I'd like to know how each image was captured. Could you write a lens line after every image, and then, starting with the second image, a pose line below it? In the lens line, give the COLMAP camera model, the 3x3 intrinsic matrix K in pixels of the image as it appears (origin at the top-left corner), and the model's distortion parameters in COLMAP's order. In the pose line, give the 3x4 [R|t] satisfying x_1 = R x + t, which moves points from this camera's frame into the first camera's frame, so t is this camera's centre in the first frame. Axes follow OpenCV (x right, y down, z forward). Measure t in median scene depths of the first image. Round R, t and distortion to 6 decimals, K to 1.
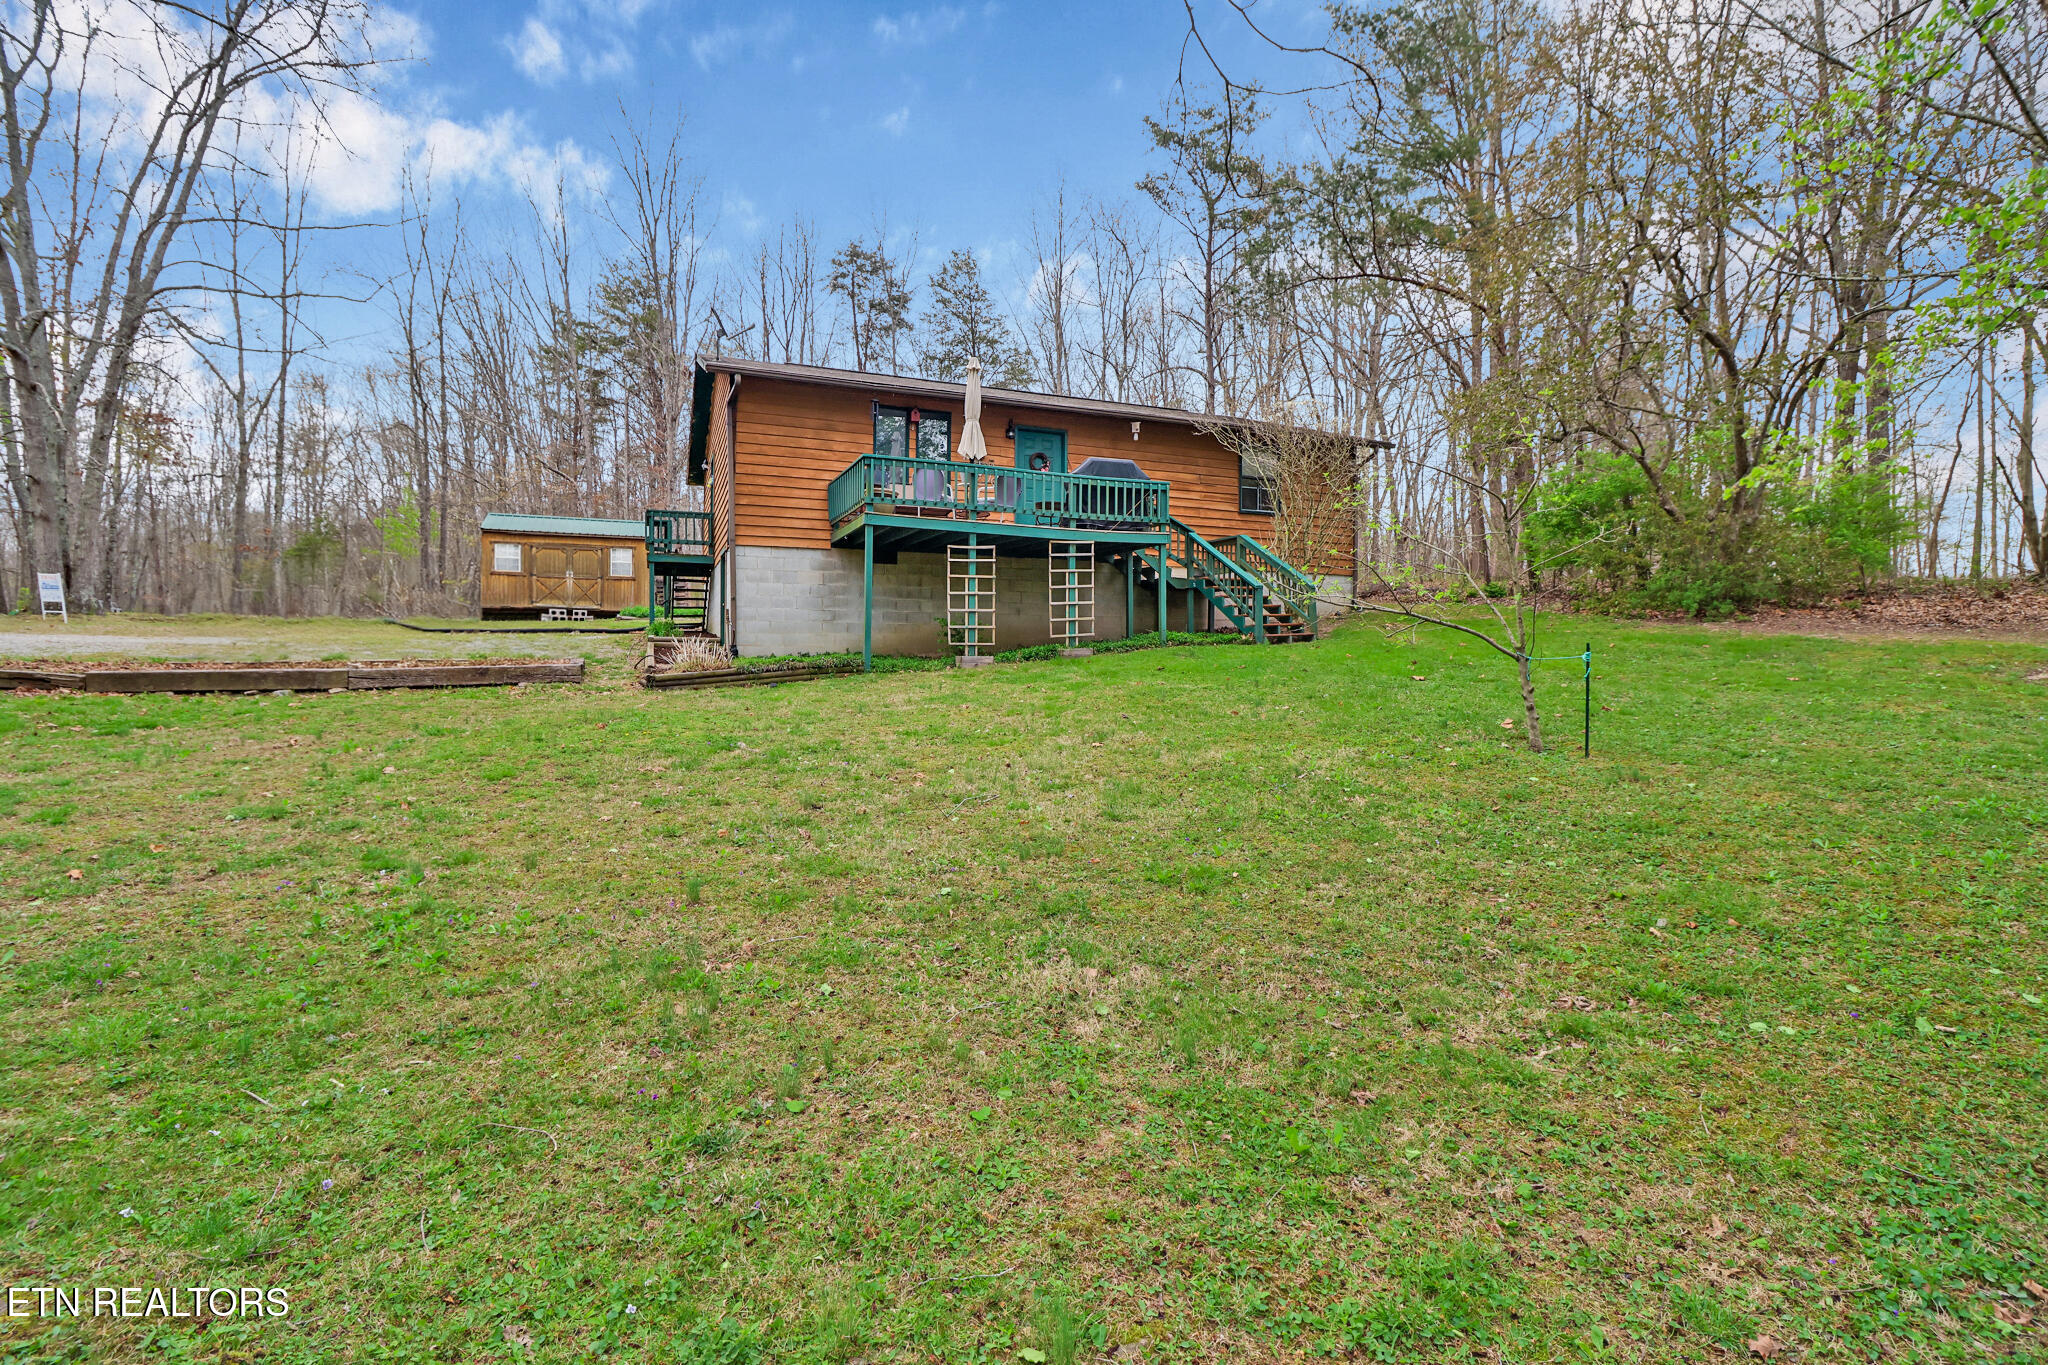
lens RADIAL K [[950.7, 0, 1026.7], [0, 950.7, 649.4], [0, 0, 1]] dist [0.004798, -0.015652]
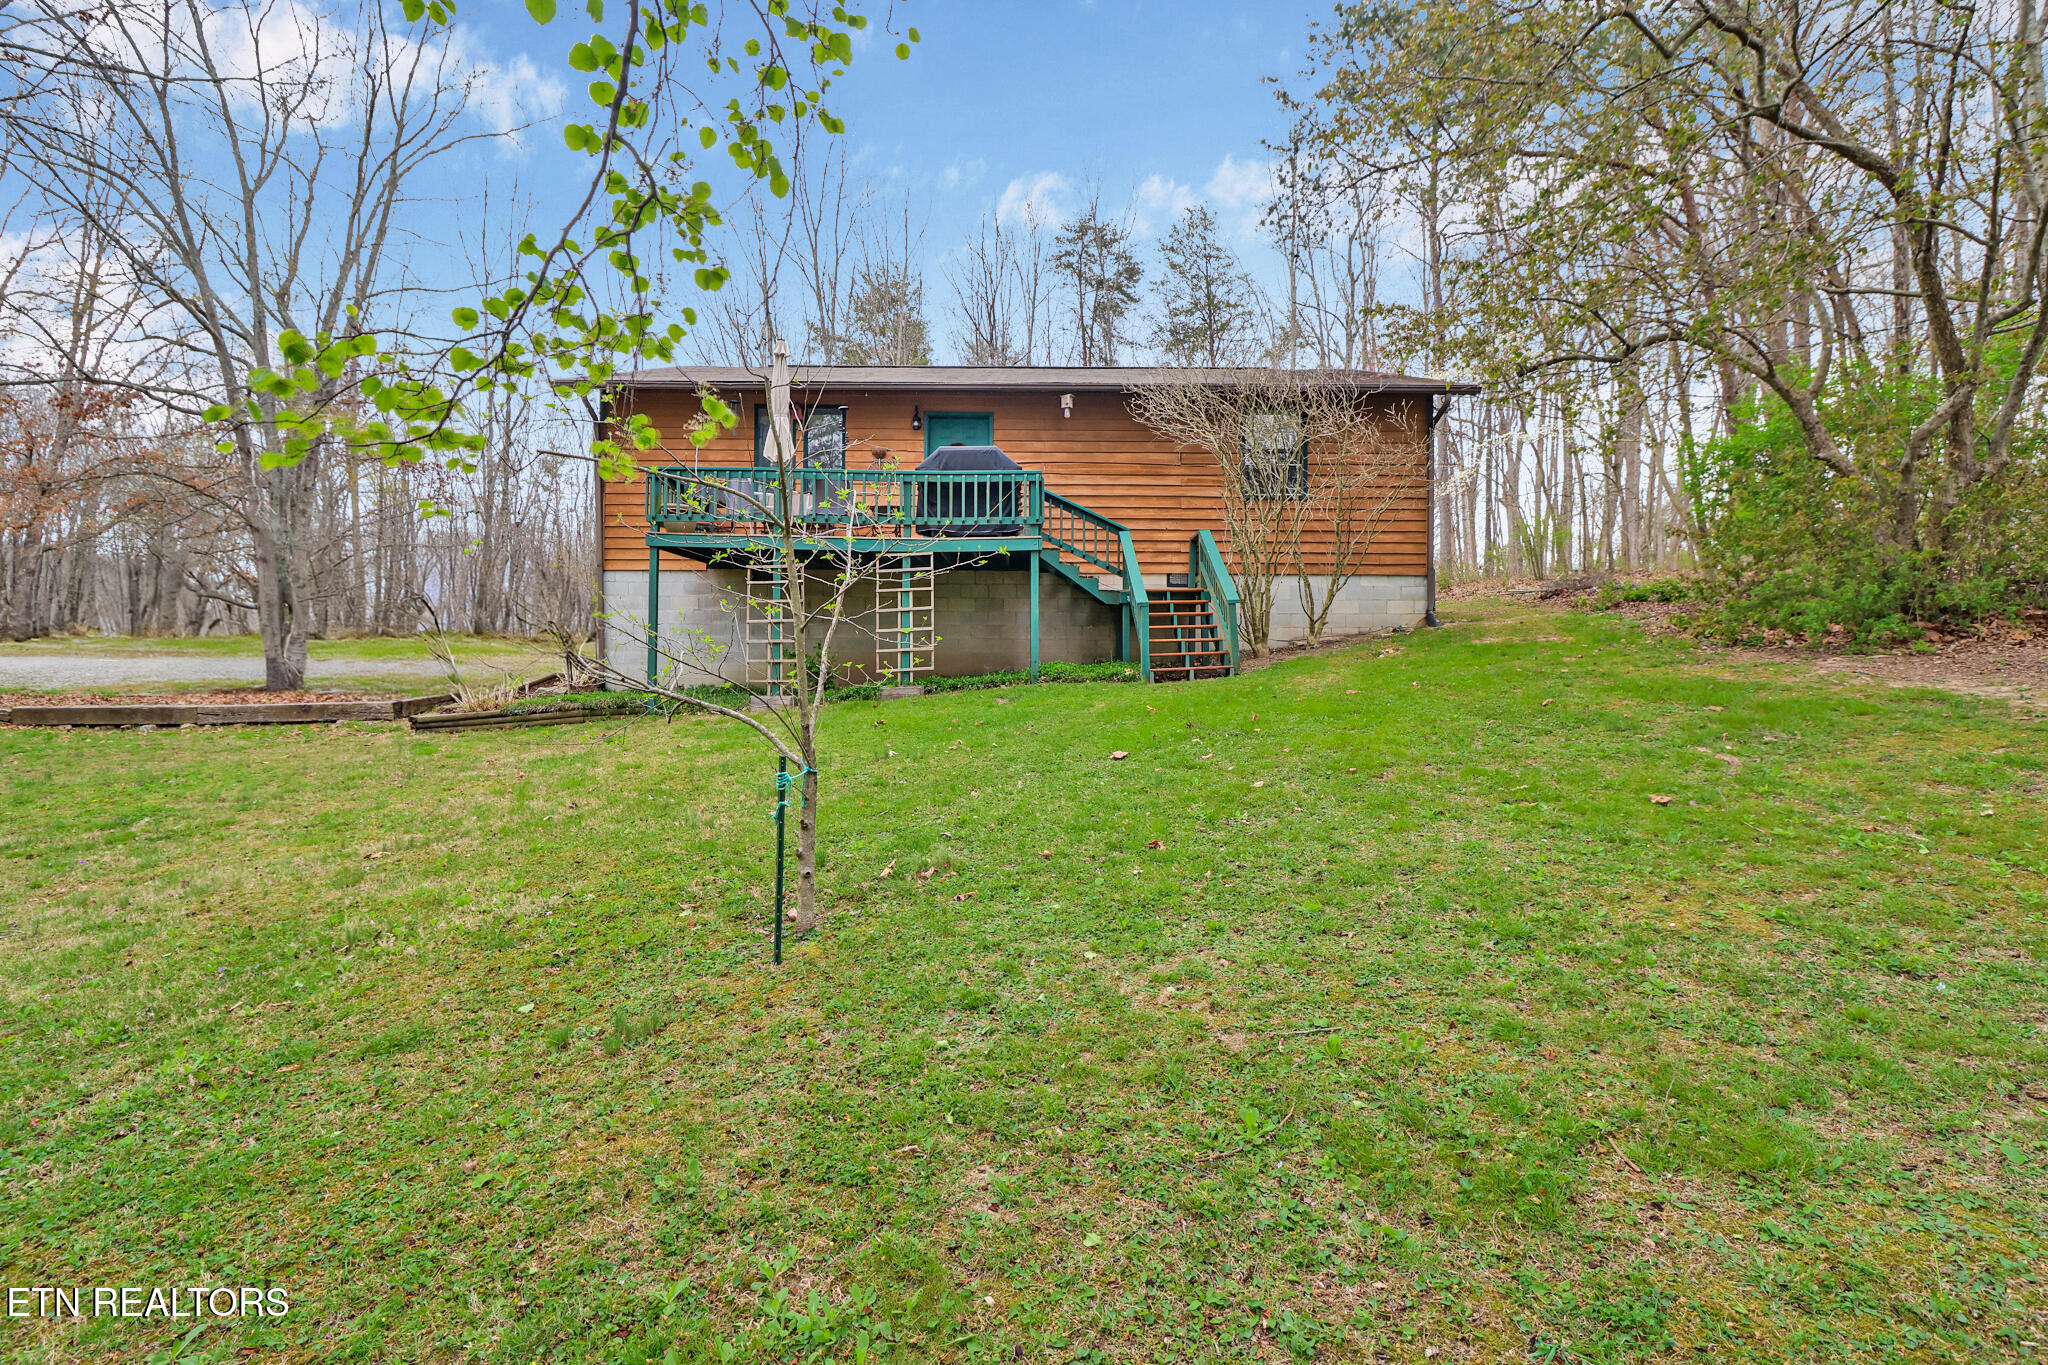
lens RADIAL K [[1002.1, 0, 1021.9], [0, 1002.1, 646.2], [0, 0, 1]] dist [-0.015215, -0.000356]
pose [[0.927478, -0.003460, -0.373862, 0.447551], [0.004672, 0.999986, 0.002335, -0.035253], [0.373849, -0.003912, 0.927481, 0.237932]]
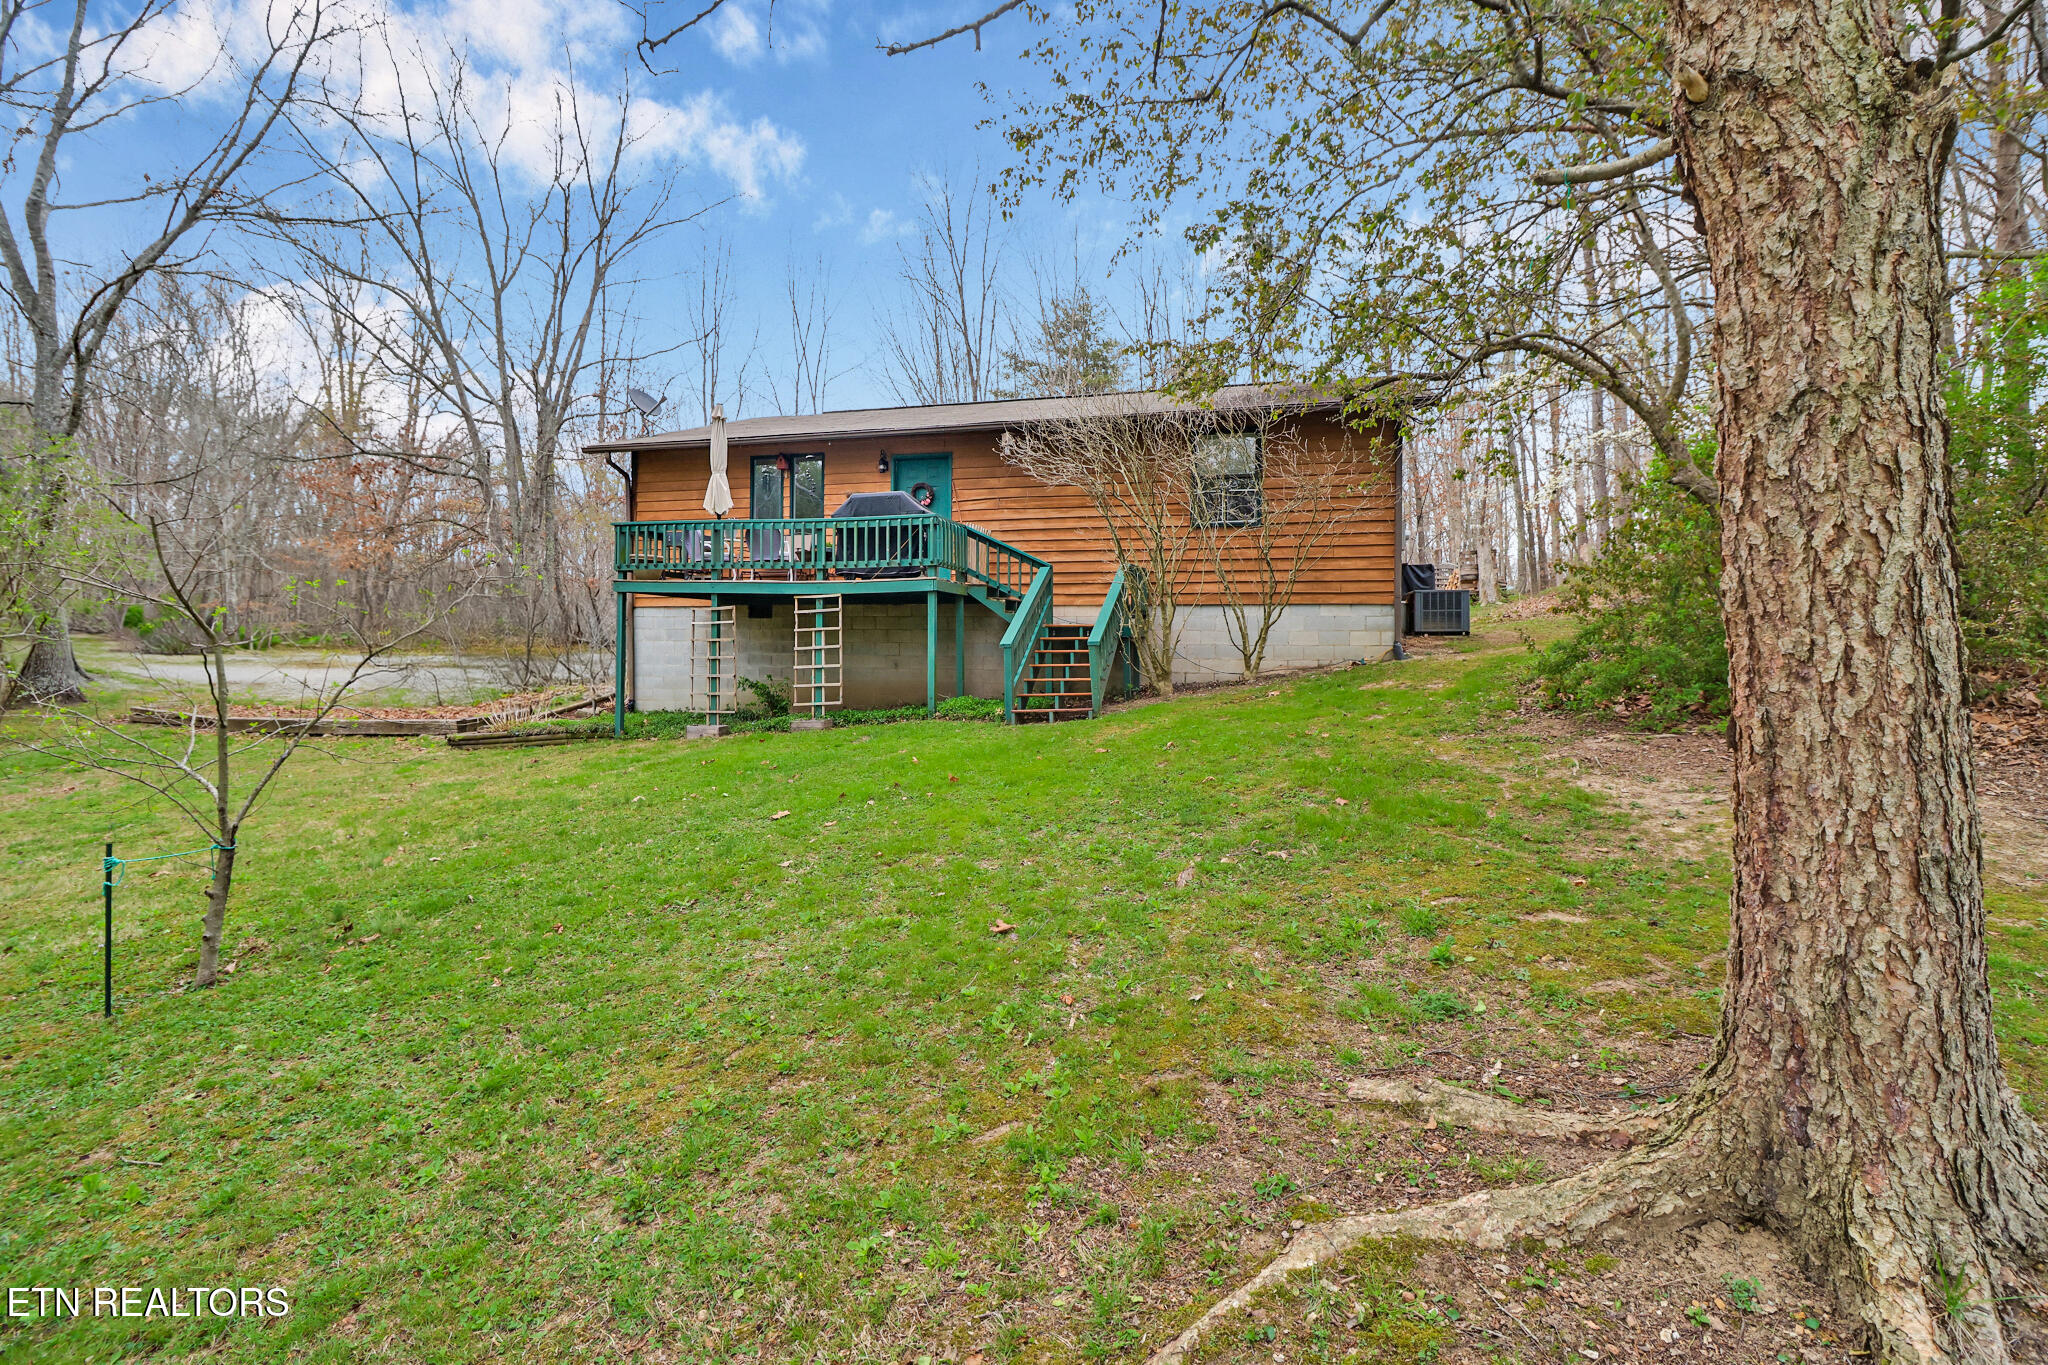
lens RADIAL K [[950.7, 0, 1026.7], [0, 950.7, 649.4], [0, 0, 1]] dist [0.004798, -0.015652]
pose [[0.792995, 0.001250, -0.609226, 0.712531], [0.004874, 0.999953, 0.008396, -0.068984], [0.609208, -0.009627, 0.792952, 0.413271]]
